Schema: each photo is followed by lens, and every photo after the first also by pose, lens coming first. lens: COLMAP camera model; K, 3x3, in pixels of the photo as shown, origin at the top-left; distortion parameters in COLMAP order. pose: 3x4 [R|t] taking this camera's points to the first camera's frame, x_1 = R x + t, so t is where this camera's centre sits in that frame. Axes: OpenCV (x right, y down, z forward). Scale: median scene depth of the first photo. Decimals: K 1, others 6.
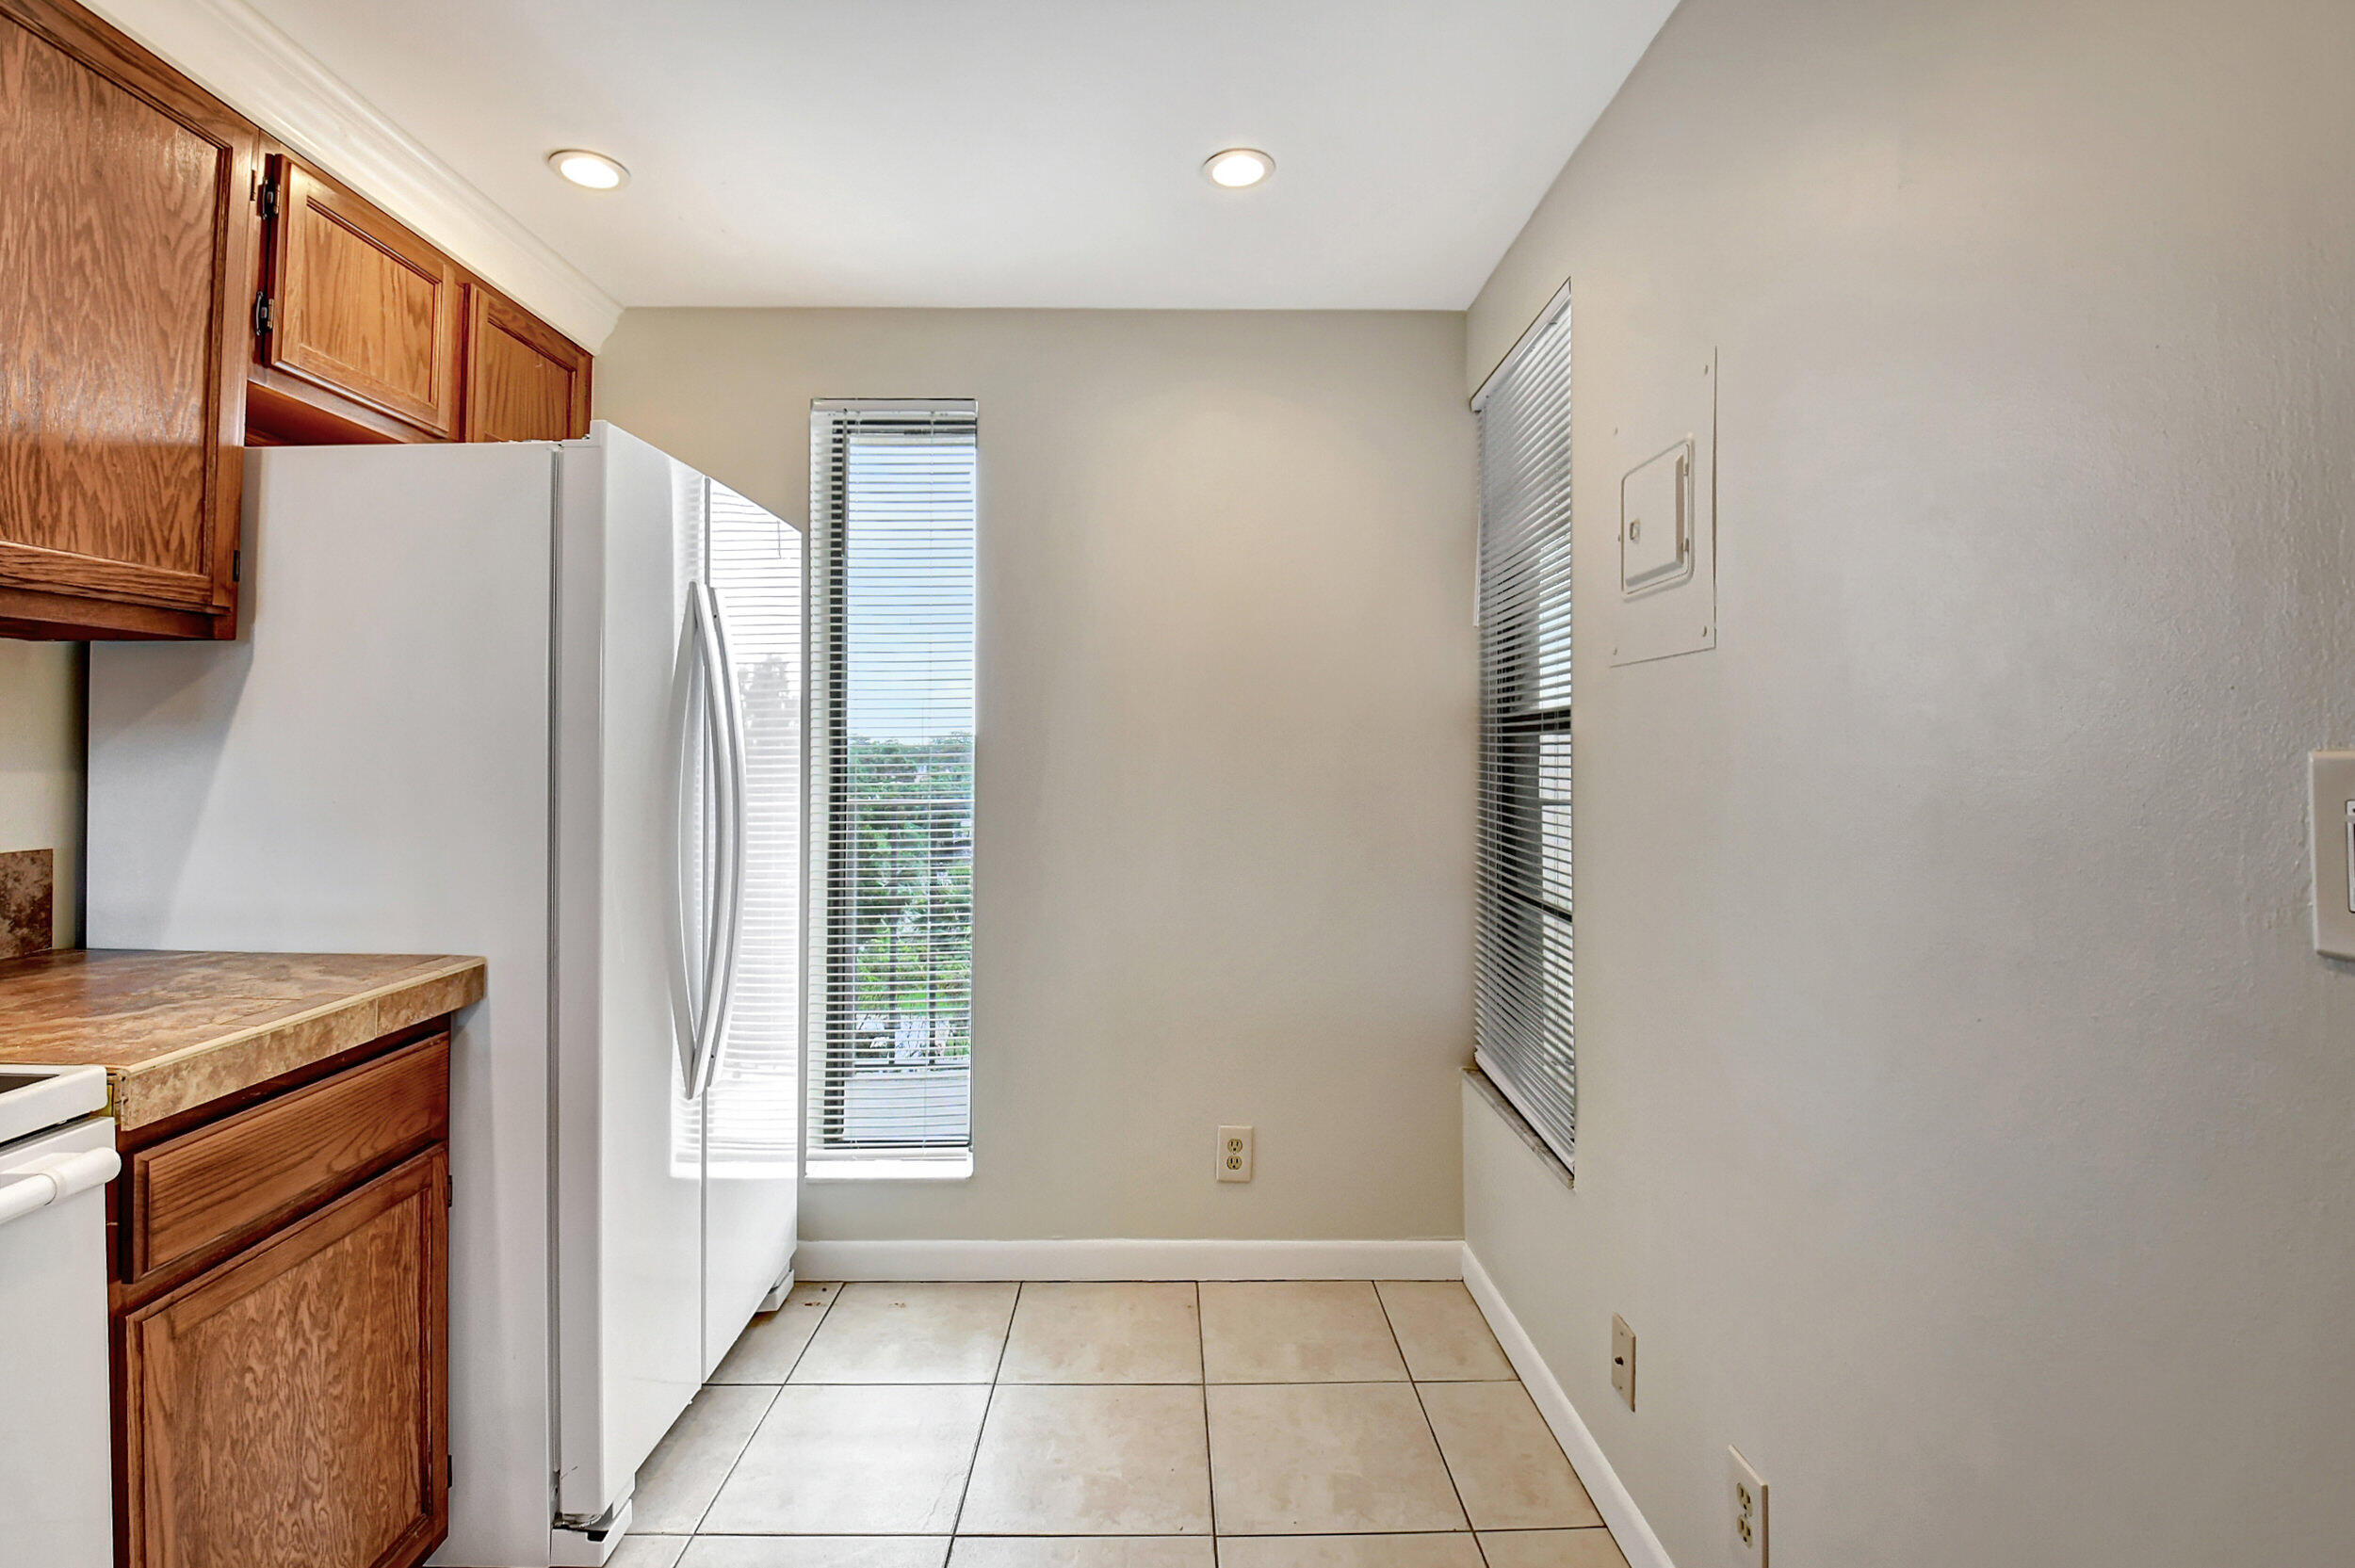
lens RADIAL K [[1072.7, 0, 1179.0], [0, 1072.7, 700.7], [0, 0, 1]] dist [0.000896, -0.013753]
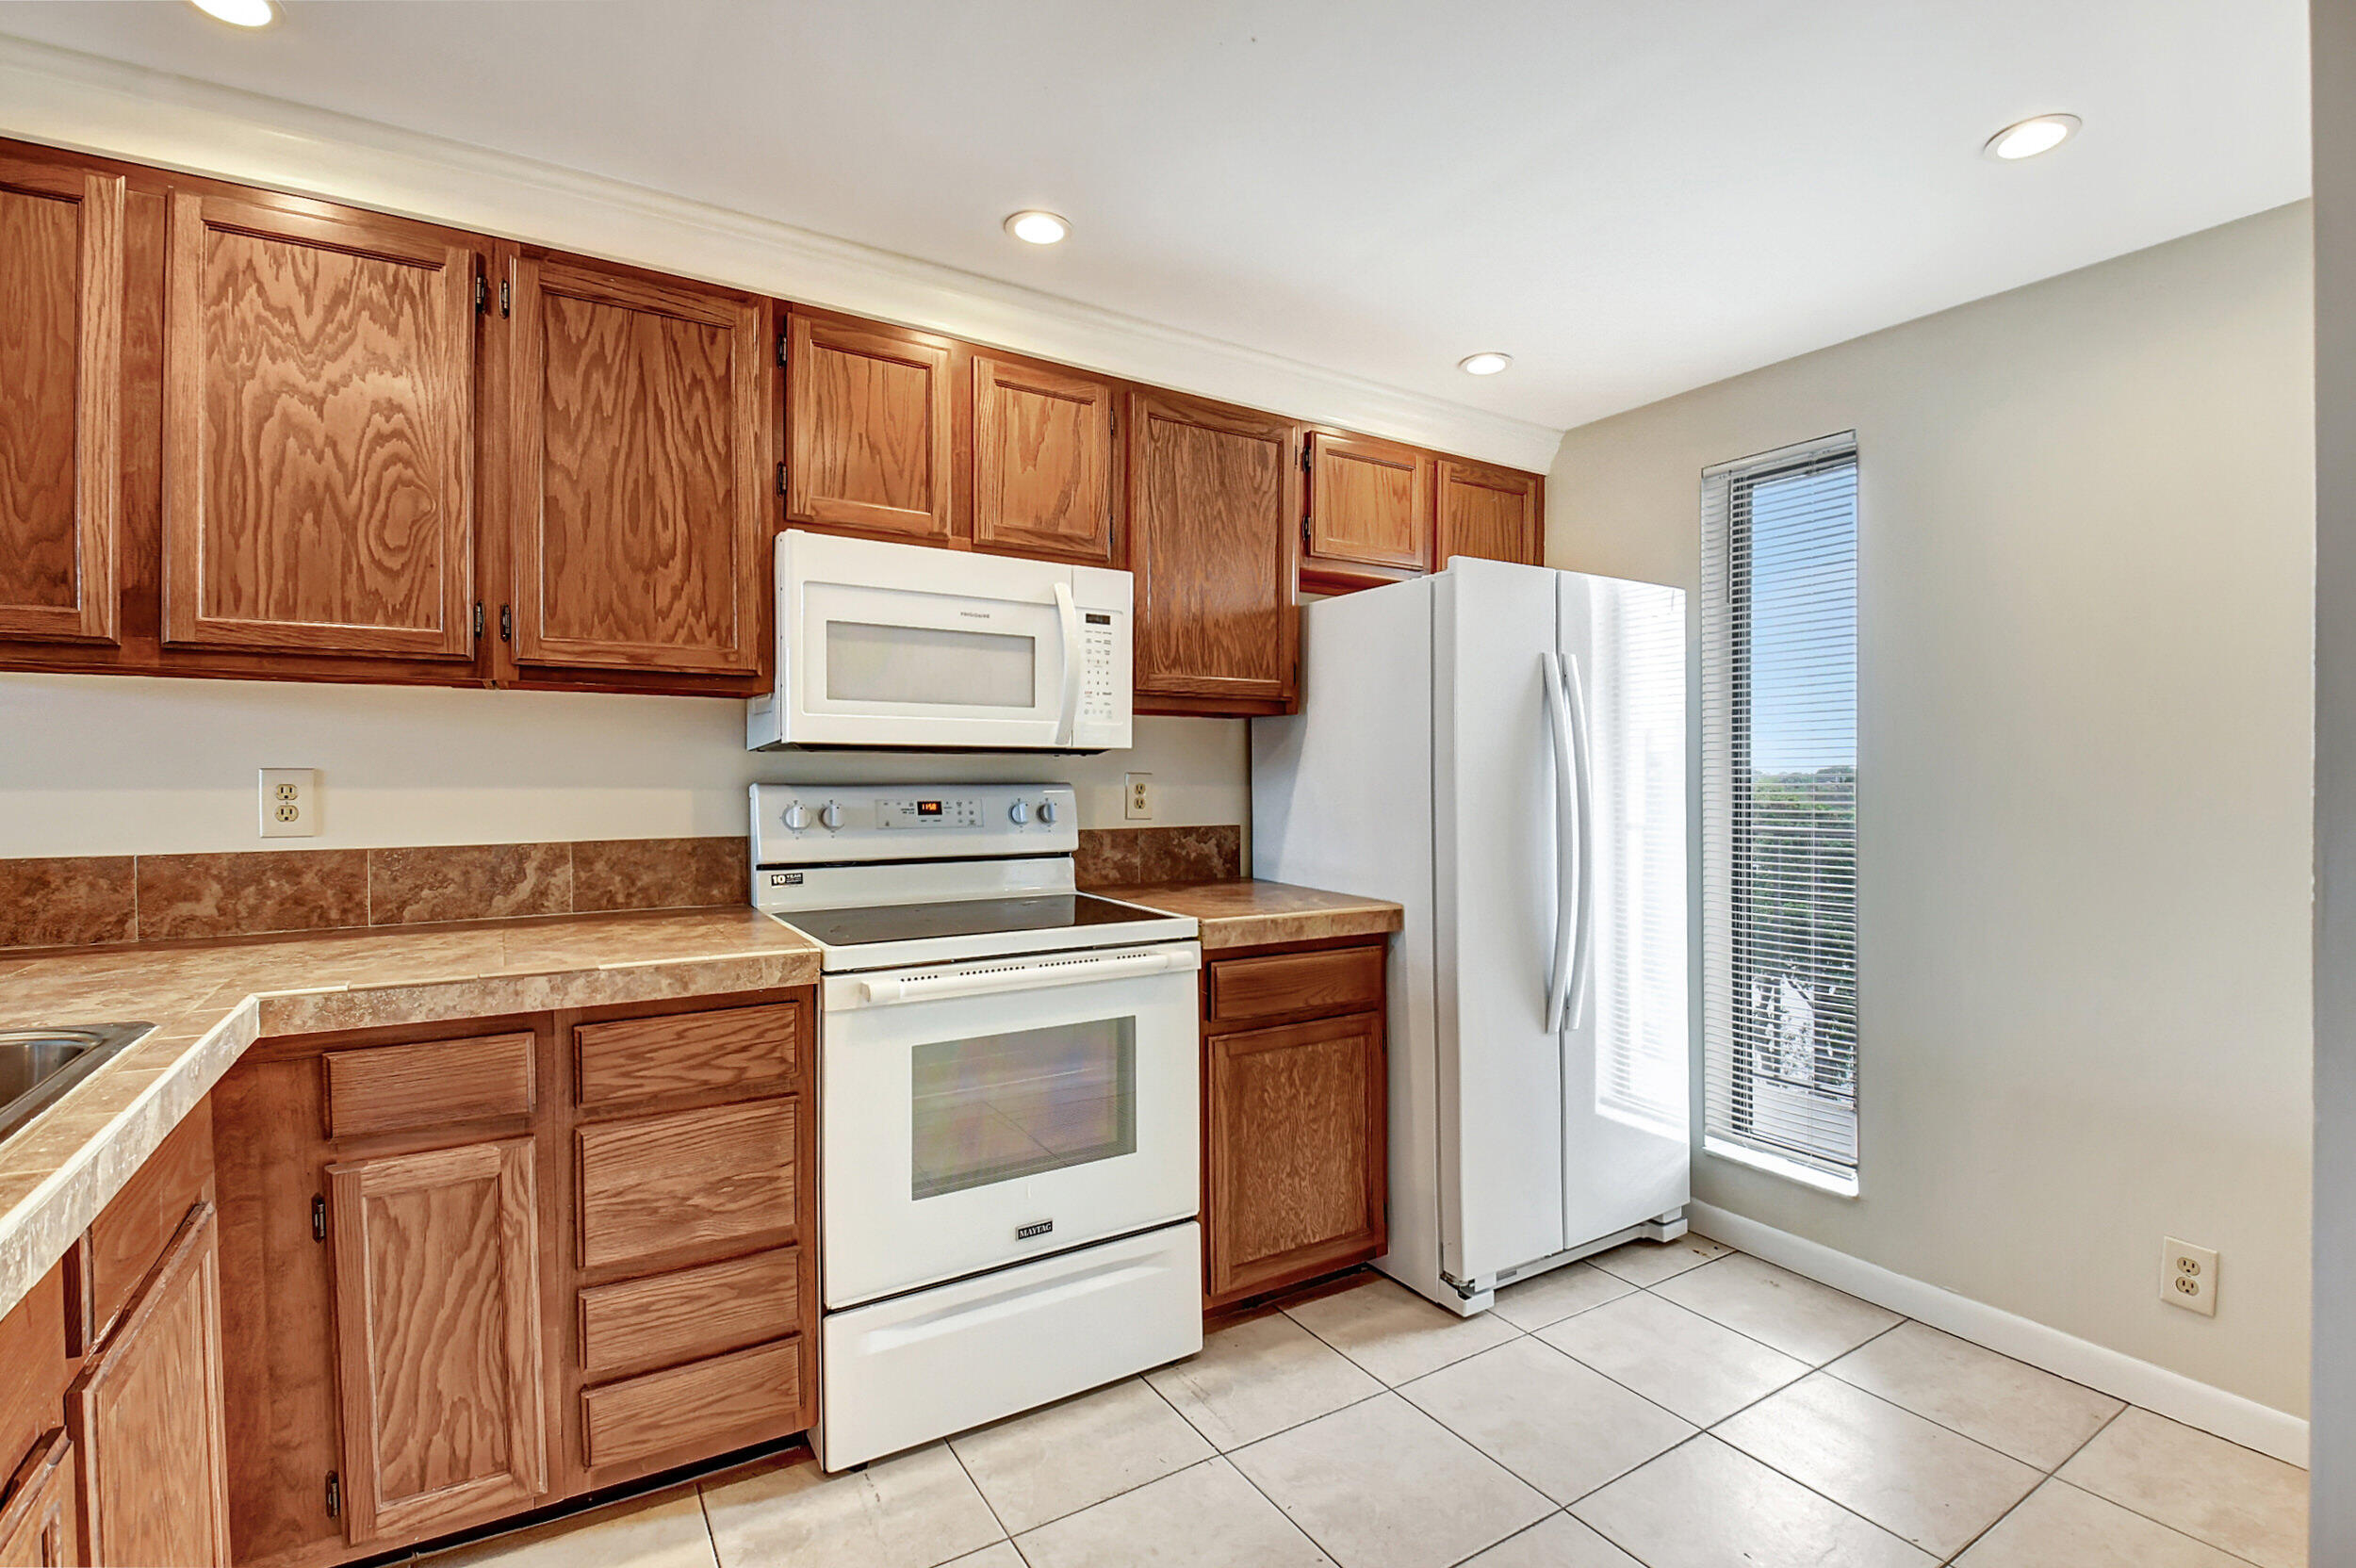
lens RADIAL K [[1064.2, 0, 1176.0], [0, 1064.2, 773.7], [0, 0, 1]] dist [0.009850, -0.000082]
pose [[0.516680, 0.004072, -0.856169, 0.545277], [0.029366, 0.999316, 0.022475, -0.003320], [0.855675, -0.036754, 0.516207, -0.109994]]
